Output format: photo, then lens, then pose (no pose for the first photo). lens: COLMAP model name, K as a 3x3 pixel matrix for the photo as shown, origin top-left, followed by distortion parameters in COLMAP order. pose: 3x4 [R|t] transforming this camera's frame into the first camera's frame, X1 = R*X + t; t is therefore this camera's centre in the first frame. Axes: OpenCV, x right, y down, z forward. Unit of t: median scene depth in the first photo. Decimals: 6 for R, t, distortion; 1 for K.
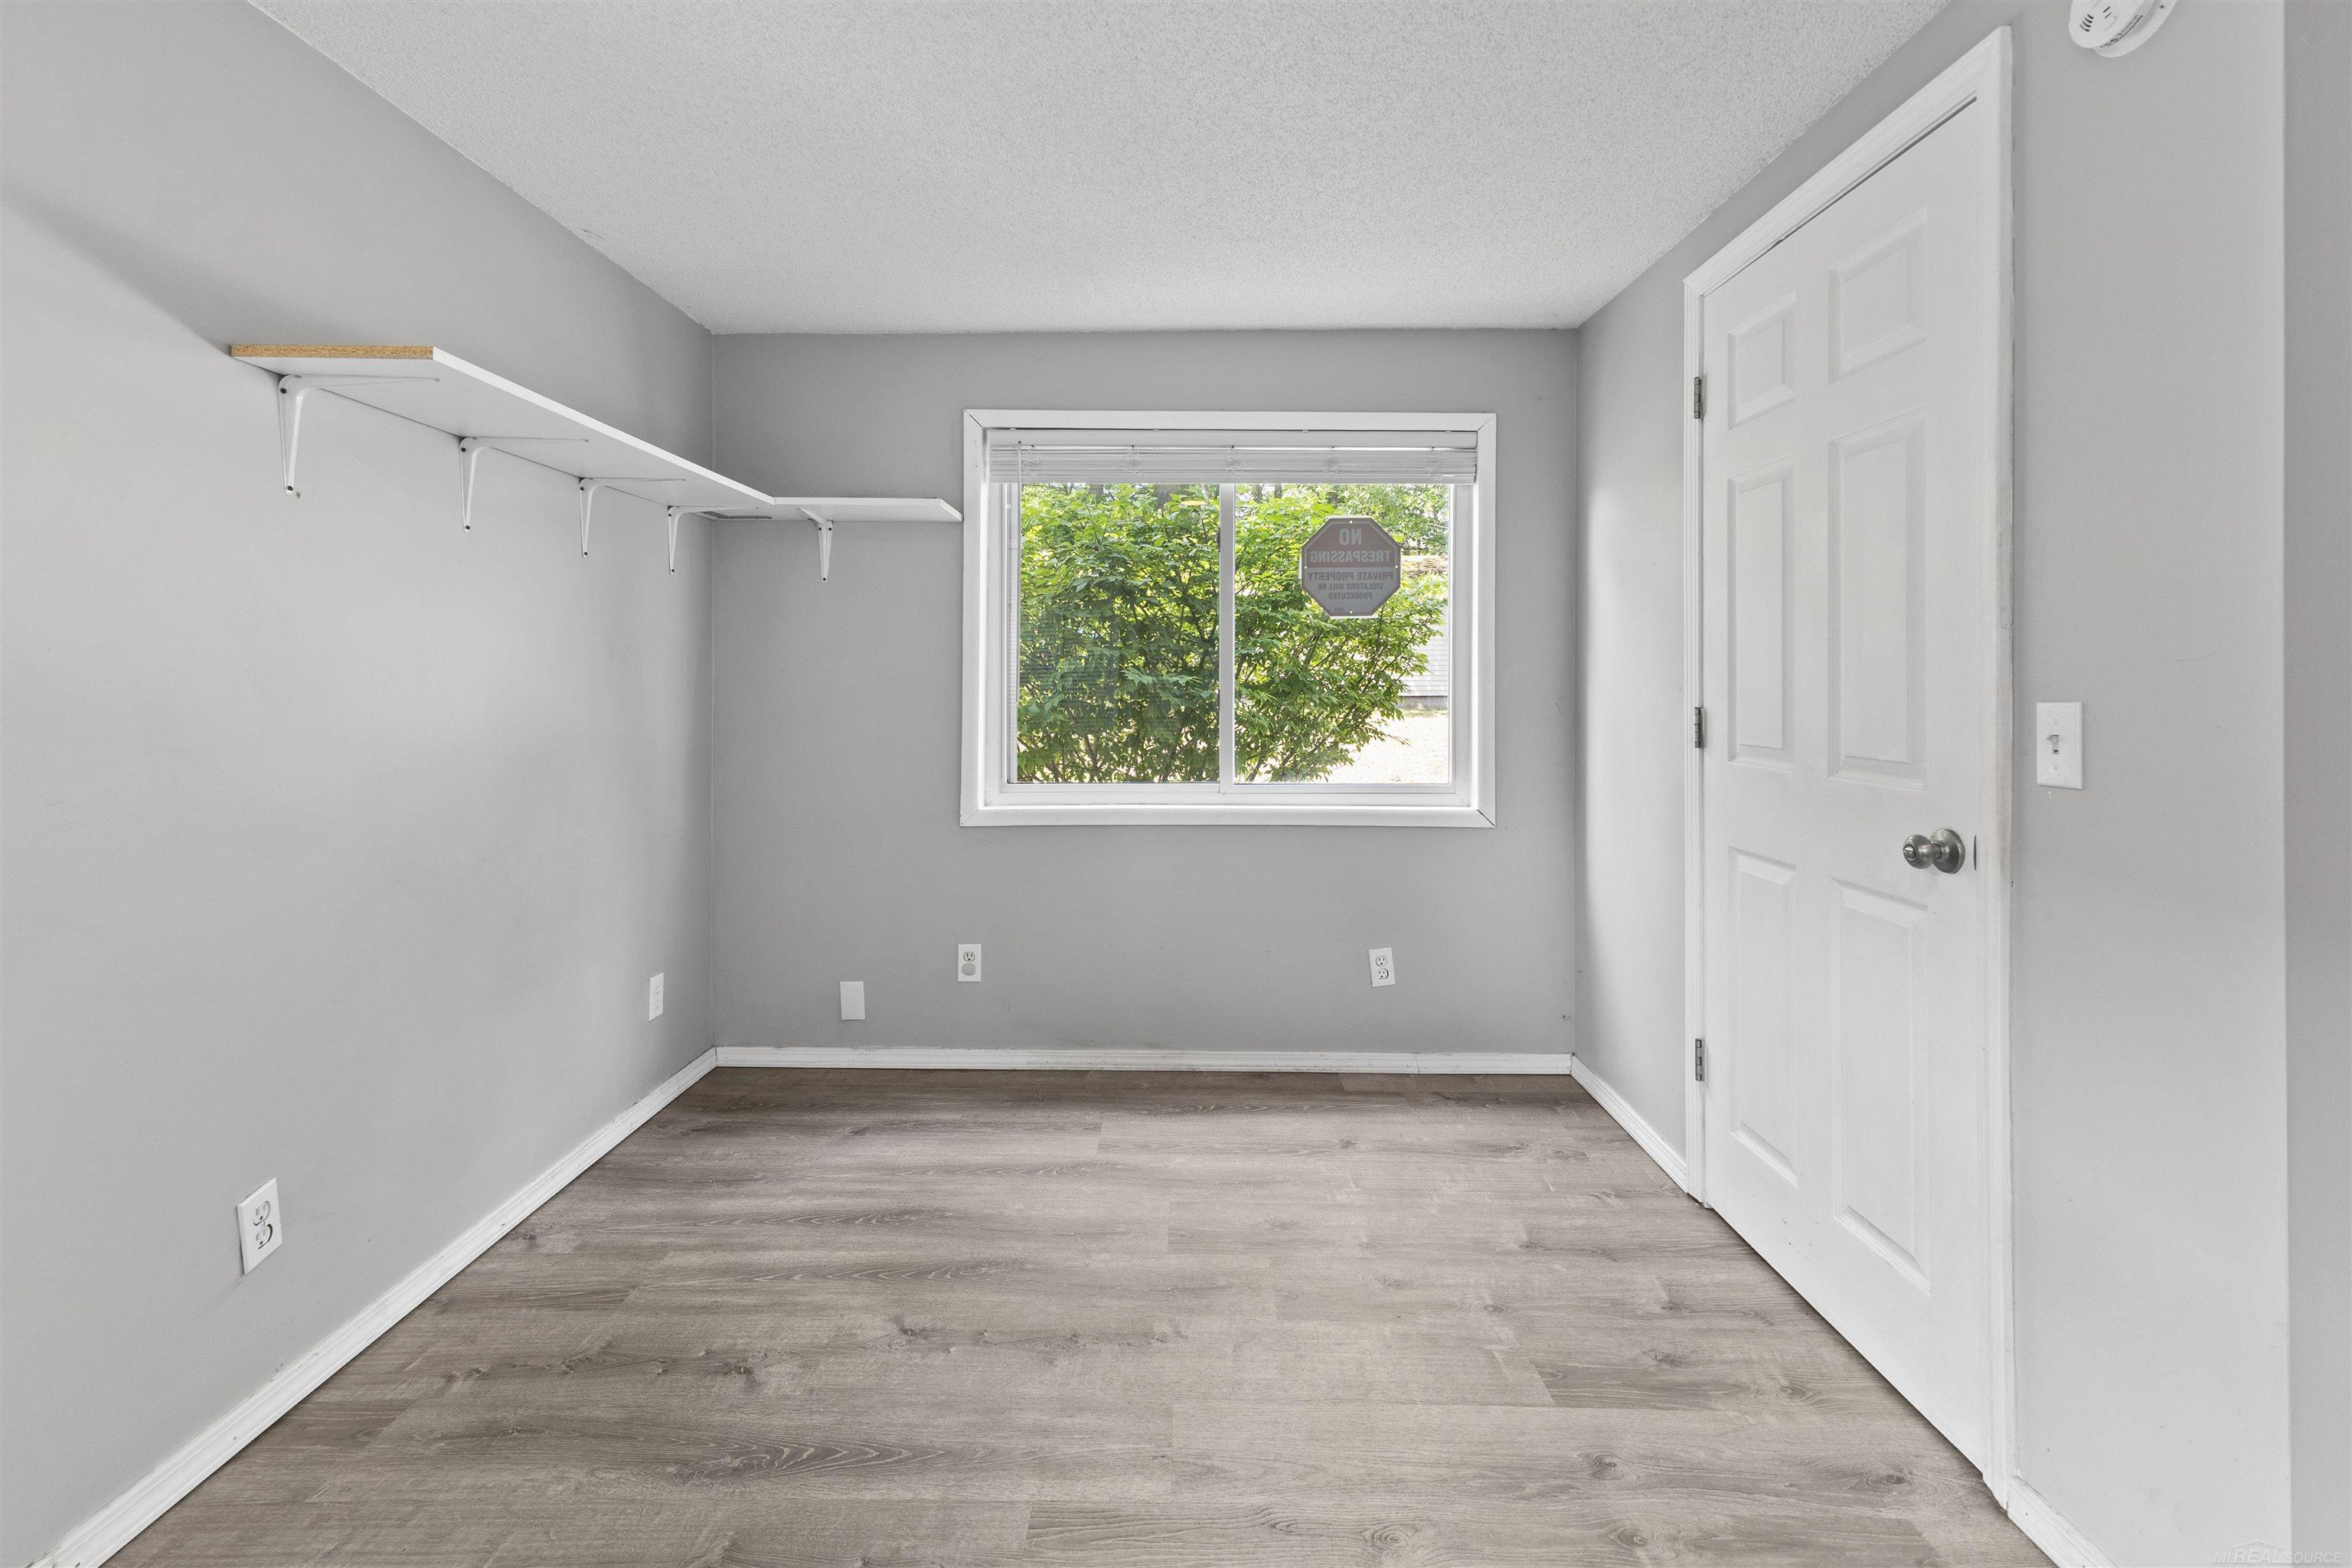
lens RADIAL K [[1051.1, 0, 1167.7], [0, 1051.1, 677.6], [0, 0, 1]] dist [-0.001579, -0.000442]
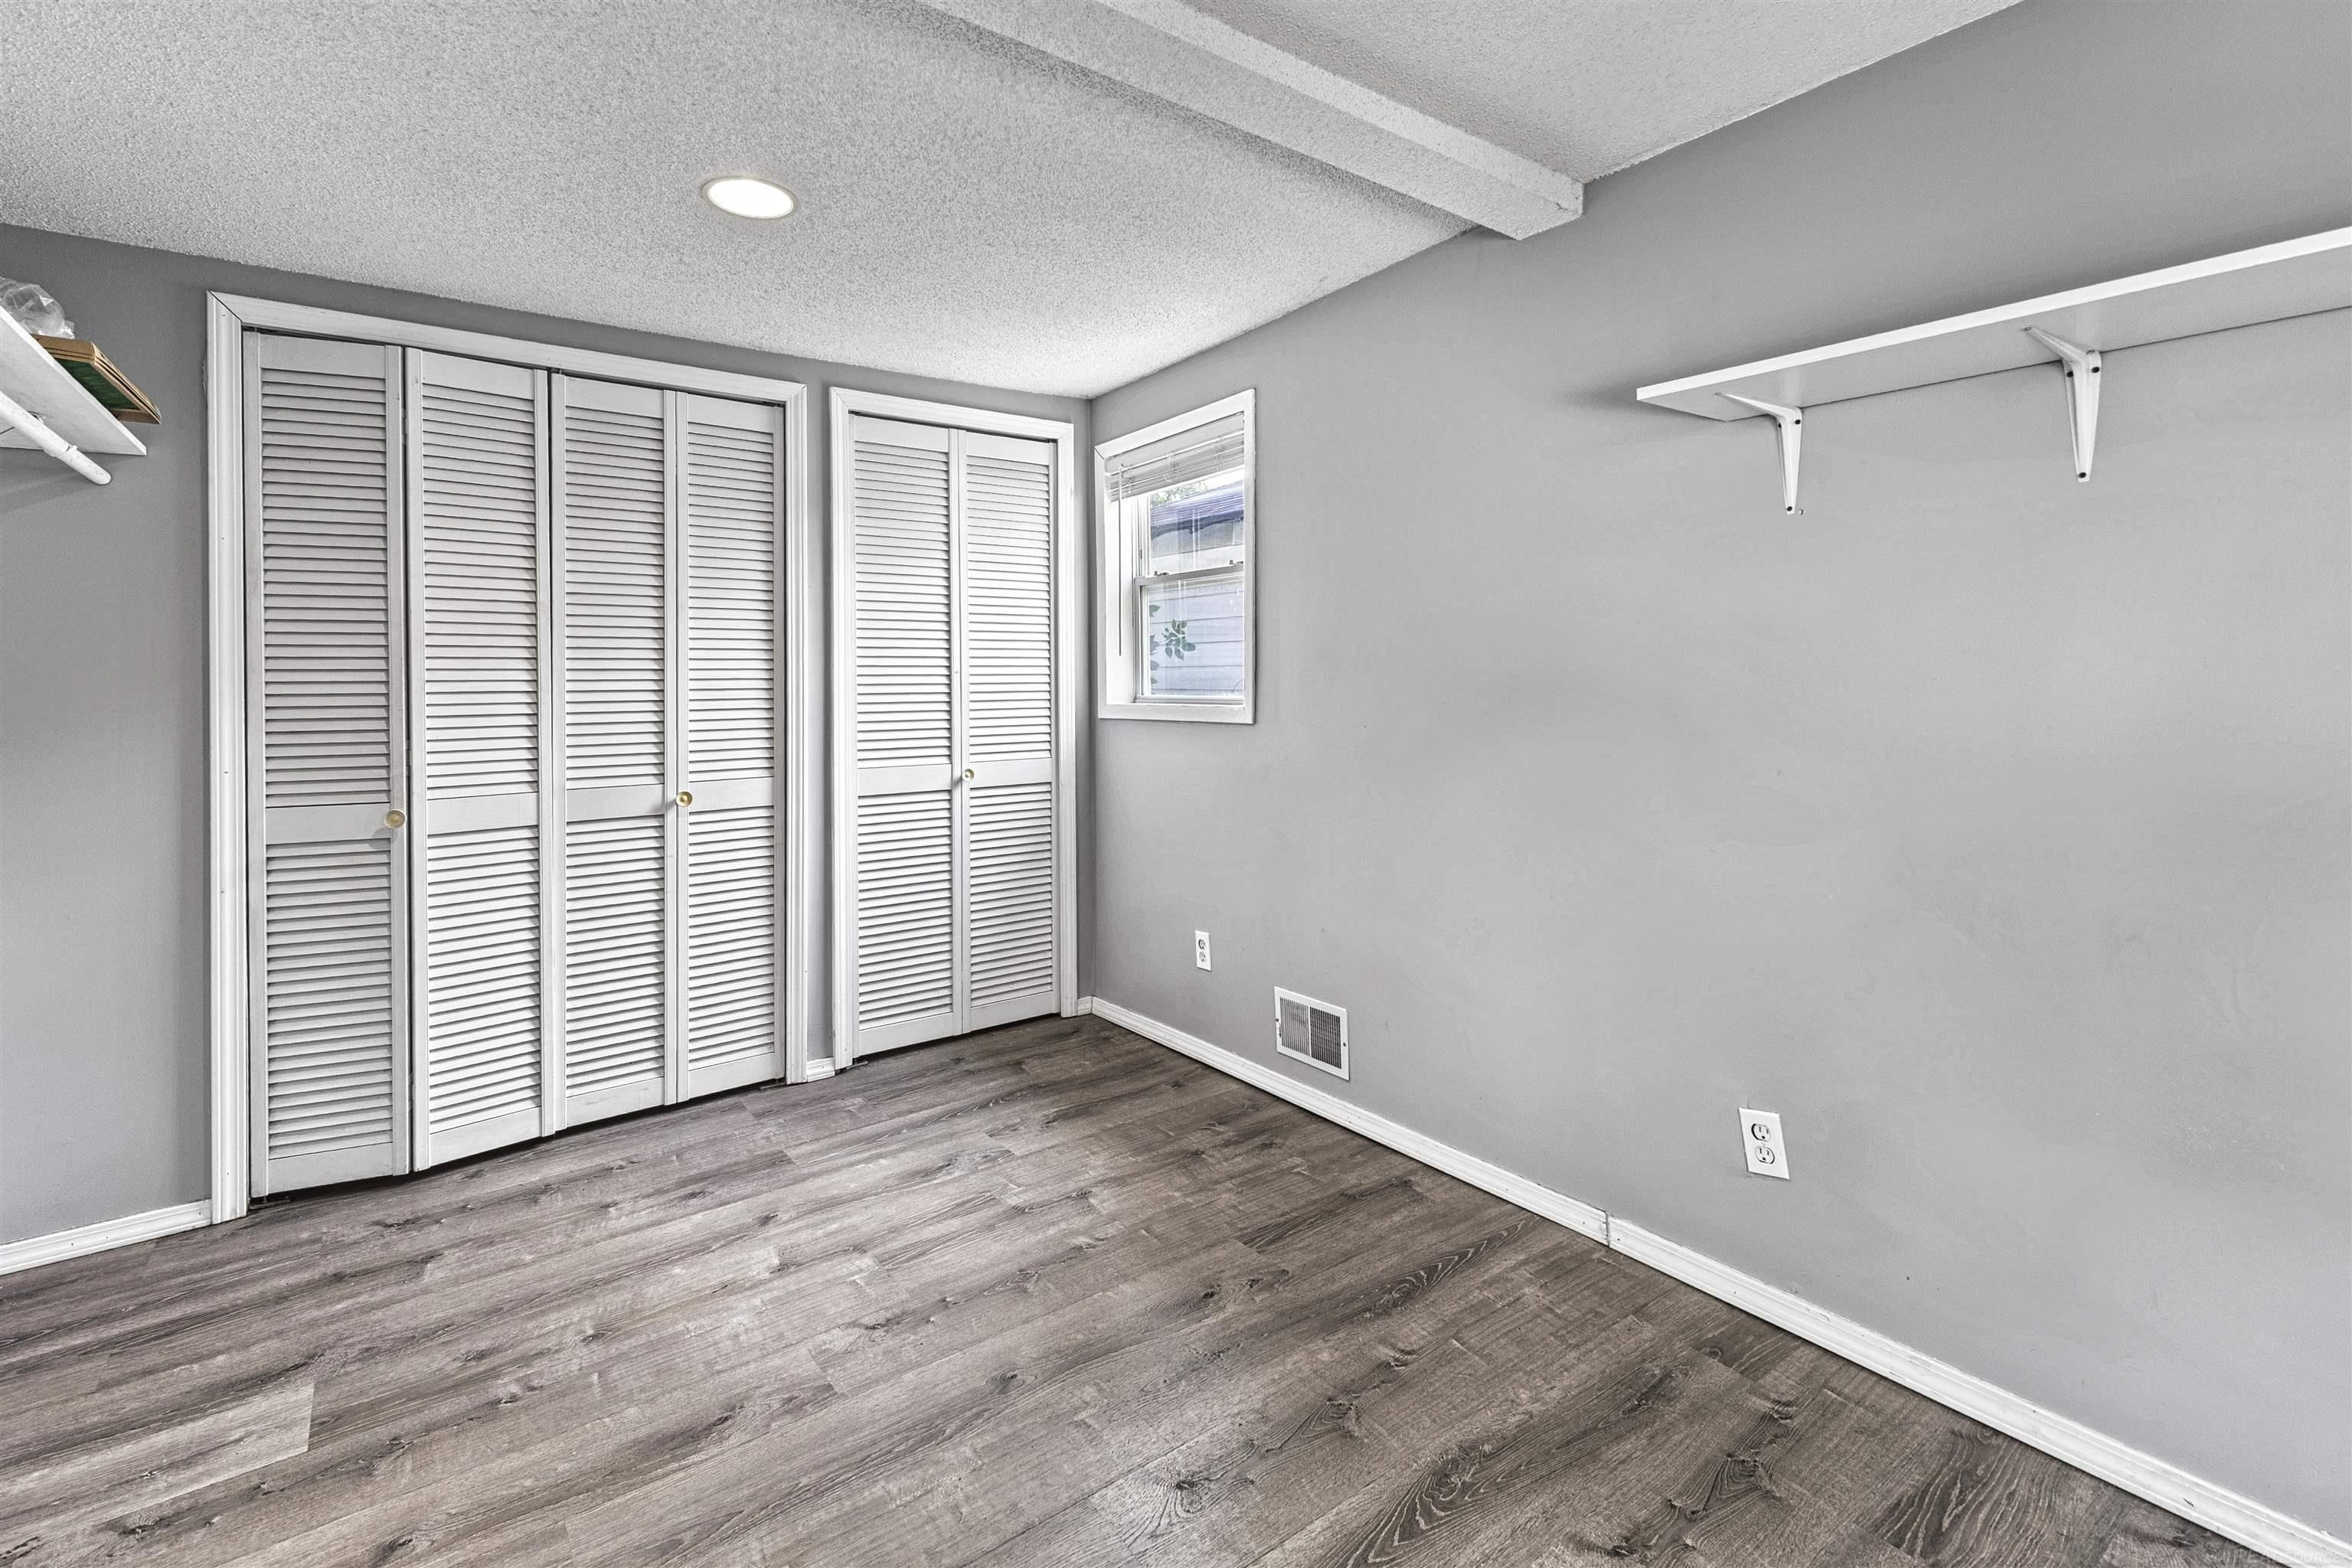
lens RADIAL K [[1051.1, 0, 1167.7], [0, 1051.1, 677.6], [0, 0, 1]] dist [-0.001579, -0.000442]
pose [[-0.800045, 0.005305, -0.599916, 0.360030], [0.004001, 0.999986, 0.003507, -0.002836], [0.599926, 0.000406, -0.800055, 1.513938]]
